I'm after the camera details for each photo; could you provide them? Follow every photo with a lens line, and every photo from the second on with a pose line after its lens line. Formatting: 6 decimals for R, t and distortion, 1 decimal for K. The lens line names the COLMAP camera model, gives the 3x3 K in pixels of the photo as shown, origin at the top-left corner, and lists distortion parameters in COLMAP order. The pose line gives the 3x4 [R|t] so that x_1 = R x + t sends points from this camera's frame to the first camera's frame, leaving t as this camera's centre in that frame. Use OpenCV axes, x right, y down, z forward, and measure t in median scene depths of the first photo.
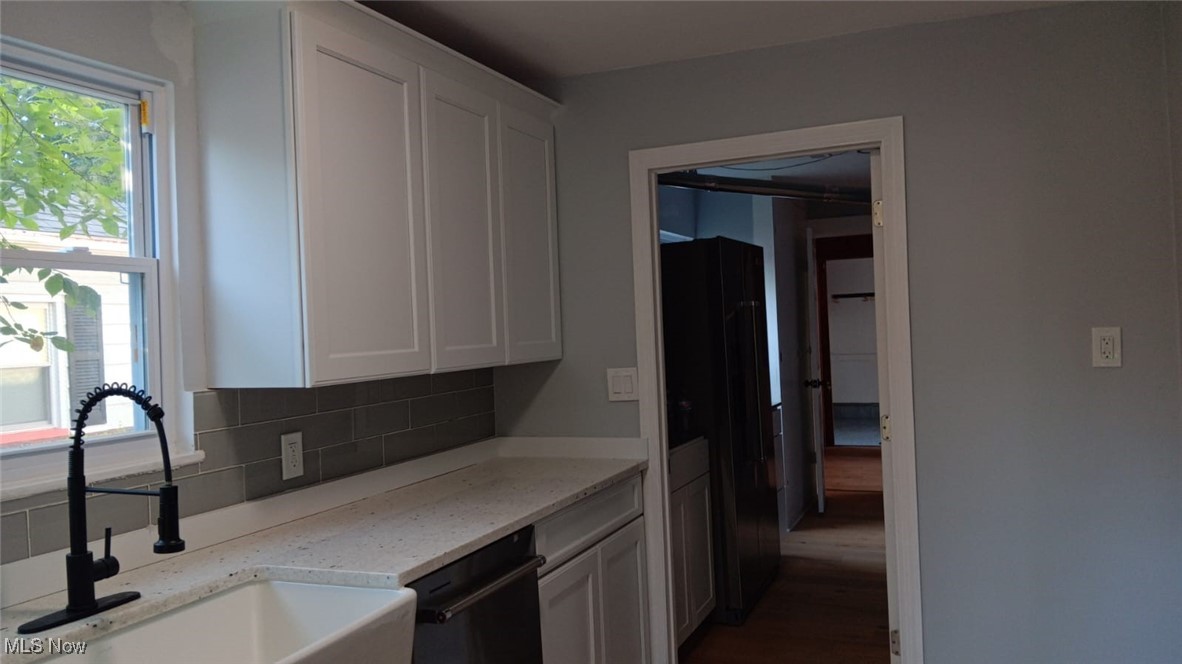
lens RADIAL K [[918.5, 0, 591.3], [0, 918.5, 325.0], [0, 0, 1]] dist [0.059566, -0.106956]
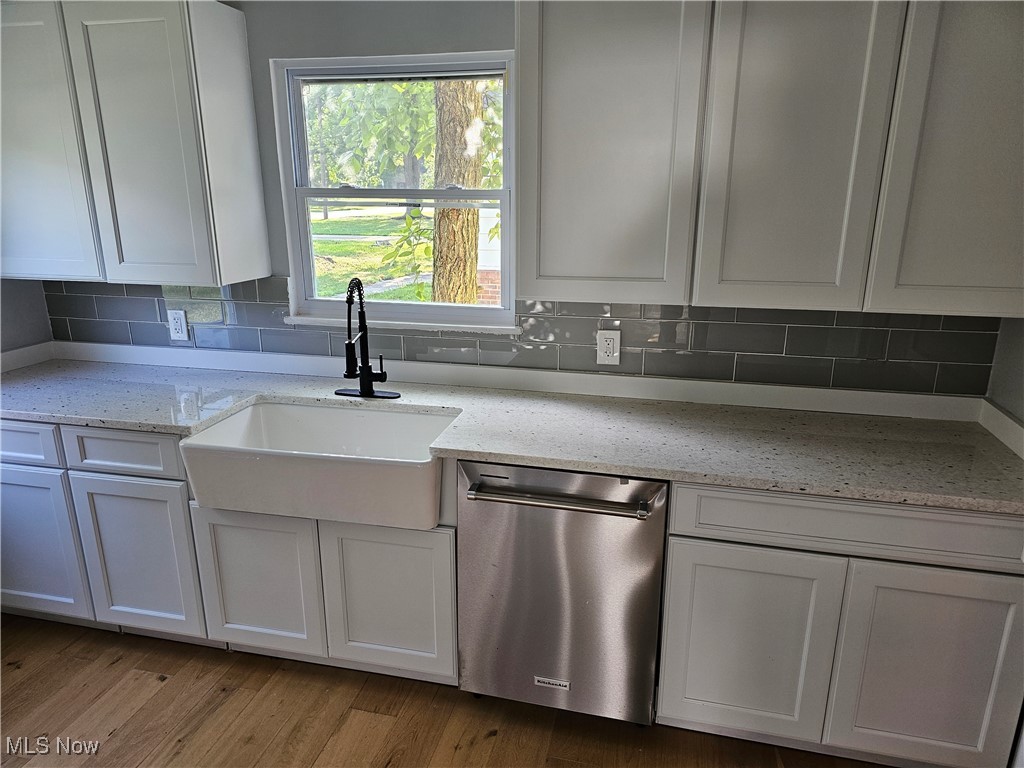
lens RADIAL K [[685.6, 0, 512.8], [0, 685.6, 393.0], [0, 0, 1]] dist [0.040116, -0.032397]
pose [[0.178191, 0.316562, -0.931685, 0.722901], [-0.008048, 0.947275, 0.320320, -0.130571], [0.983963, -0.049580, 0.171344, 0.925073]]
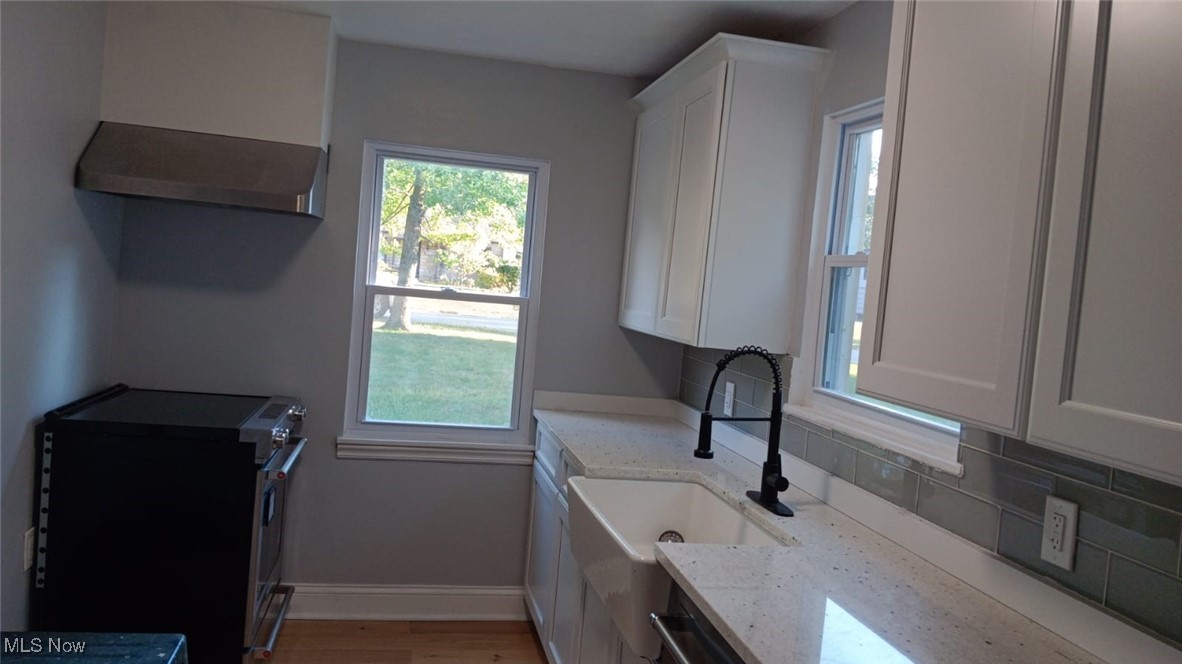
lens RADIAL K [[918.5, 0, 579.0], [0, 918.5, 324.1], [0, 0, 1]] dist [0.059566, -0.106956]
pose [[-0.822967, 0.000366, -0.568089, 0.455096], [-0.049178, 0.996200, 0.071884, -0.053362], [0.565957, 0.087096, -0.819821, 1.754972]]
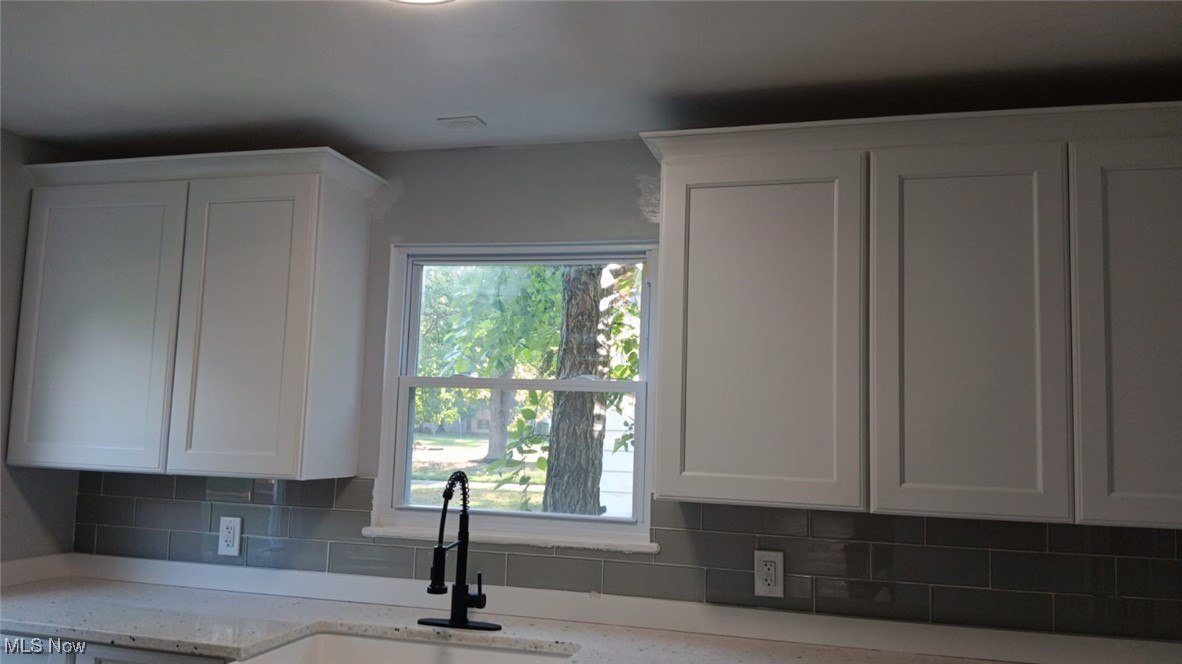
lens RADIAL K [[918.5, 0, 601.9], [0, 918.5, 334.4], [0, 0, 1]] dist [0.059566, -0.106956]
pose [[0.144616, -0.053048, -0.988065, 0.856641], [-0.037913, 0.997532, -0.059106, -0.067515], [0.988761, 0.046009, 0.142248, 0.873356]]
